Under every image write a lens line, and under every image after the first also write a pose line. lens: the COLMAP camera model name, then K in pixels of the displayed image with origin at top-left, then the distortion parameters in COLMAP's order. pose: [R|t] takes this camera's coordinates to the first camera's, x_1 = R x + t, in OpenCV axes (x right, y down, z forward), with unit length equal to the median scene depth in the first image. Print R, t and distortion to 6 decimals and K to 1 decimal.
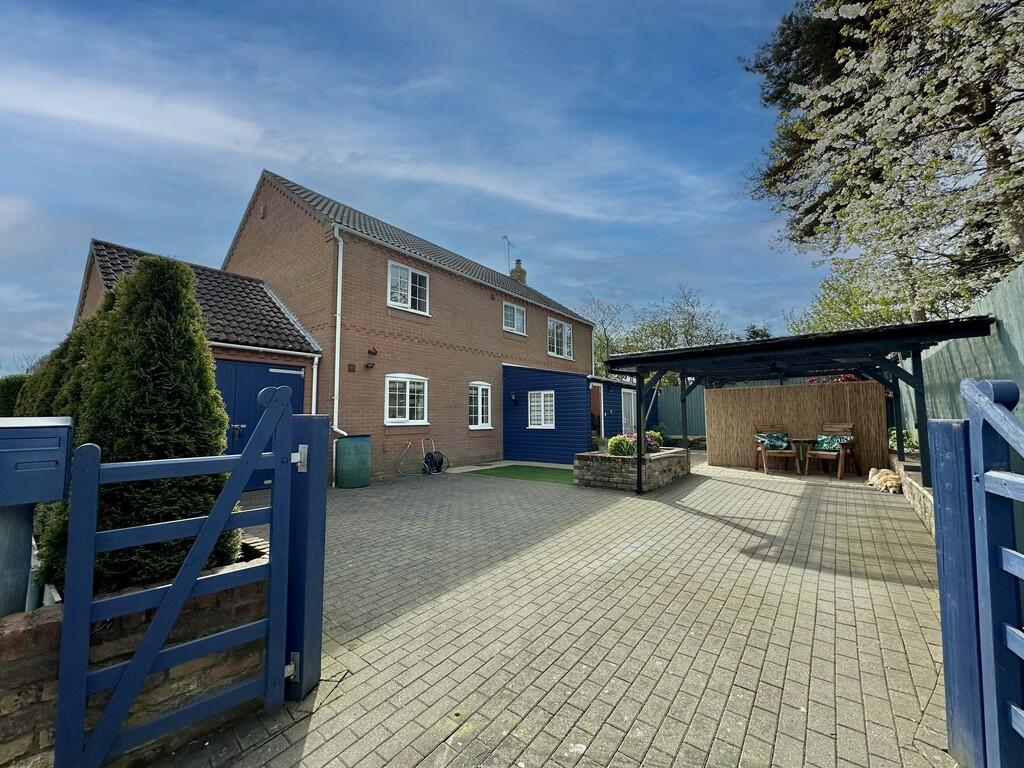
lens RADIAL K [[404.0, 0, 510.0], [0, 404.0, 388.8], [0, 0, 1]] dist [-0.000654, 0.000051]
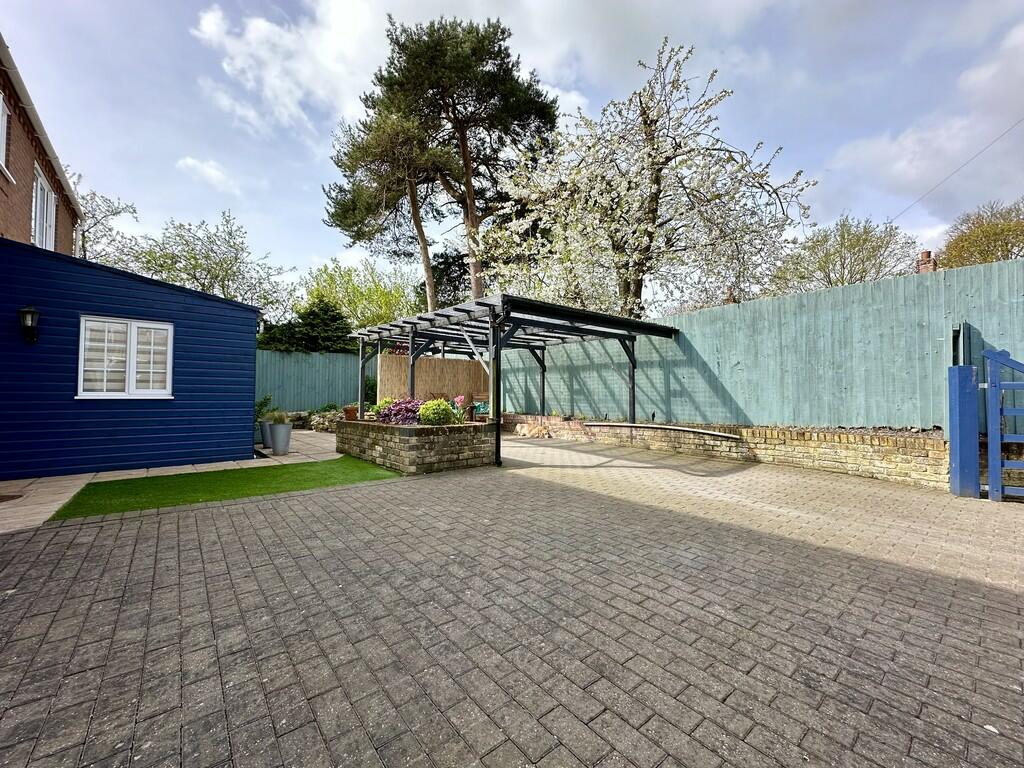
lens RADIAL K [[404.0, 0, 511.0], [0, 404.0, 383.2], [0, 0, 1]] dist [-0.000654, 0.000051]
pose [[0.214663, 0.045036, 0.975649, -0.456538], [-0.067498, 0.997232, -0.031181, 0.102174], [-0.974353, -0.059161, 0.217108, 0.726258]]
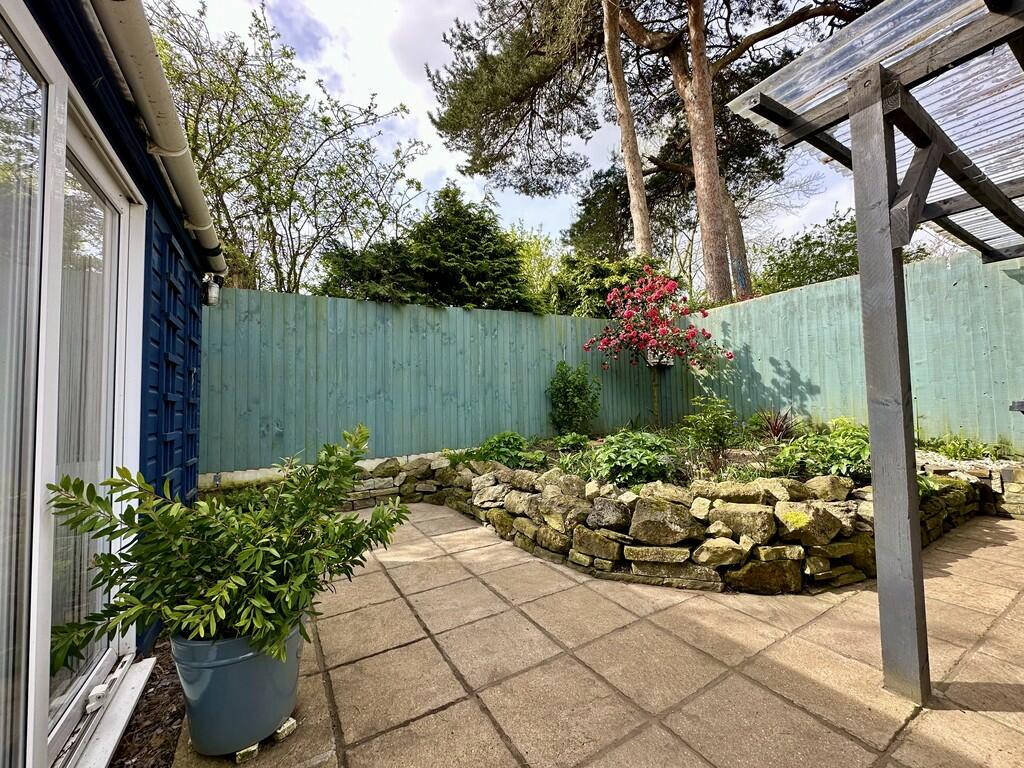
lens RADIAL K [[404.0, 0, 511.5], [0, 404.0, 384.7], [0, 0, 1]] dist [-0.000654, 0.000051]
pose [[0.372742, 0.046925, 0.926748, 0.035240], [-0.046845, 0.998399, -0.031712, 0.116002], [-0.926752, -0.031594, 0.374344, 1.190227]]
